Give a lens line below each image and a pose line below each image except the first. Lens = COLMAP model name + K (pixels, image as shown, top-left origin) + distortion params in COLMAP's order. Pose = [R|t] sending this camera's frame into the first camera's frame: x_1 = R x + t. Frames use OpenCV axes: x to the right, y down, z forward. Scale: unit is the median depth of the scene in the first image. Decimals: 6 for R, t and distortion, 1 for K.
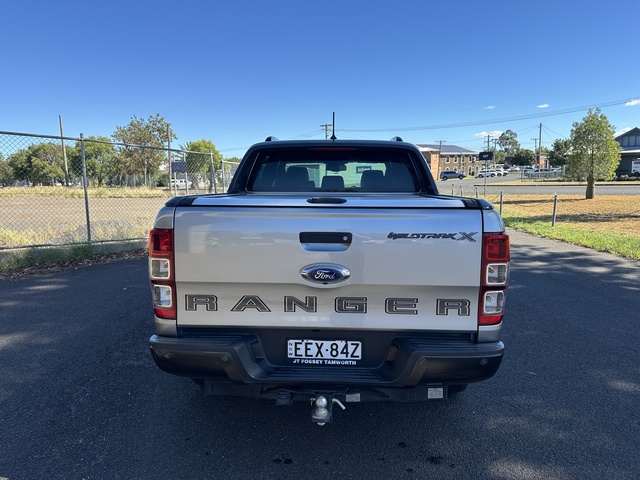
lens RADIAL K [[477.6, 0, 320.0], [0, 477.6, 240.0], [0, 0, 1]] dist [0.047887, -0.053617]
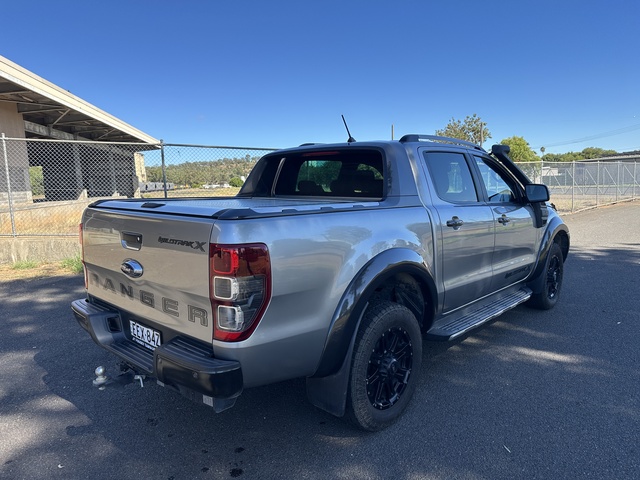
lens RADIAL K [[477.6, 0, 320.0], [0, 477.6, 240.0], [0, 0, 1]] dist [0.047887, -0.053617]
pose [[0.745933, 0.070850, -0.662242, 1.079374], [-0.069573, 0.997175, 0.028318, -0.060612], [0.662377, 0.024951, 0.748755, 0.402220]]
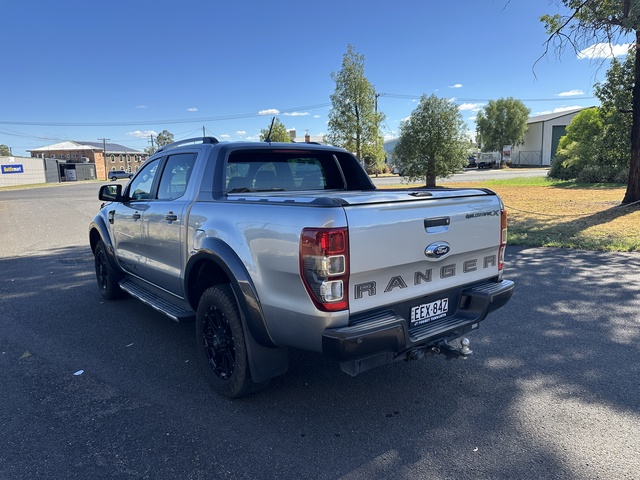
lens RADIAL K [[477.6, 0, 320.0], [0, 477.6, 240.0], [0, 0, 1]] dist [0.047887, -0.053617]
pose [[0.750226, -0.109766, 0.652006, -1.034571], [0.108730, 0.993180, 0.042094, -0.043754], [-0.652180, 0.039313, 0.757044, 0.211379]]
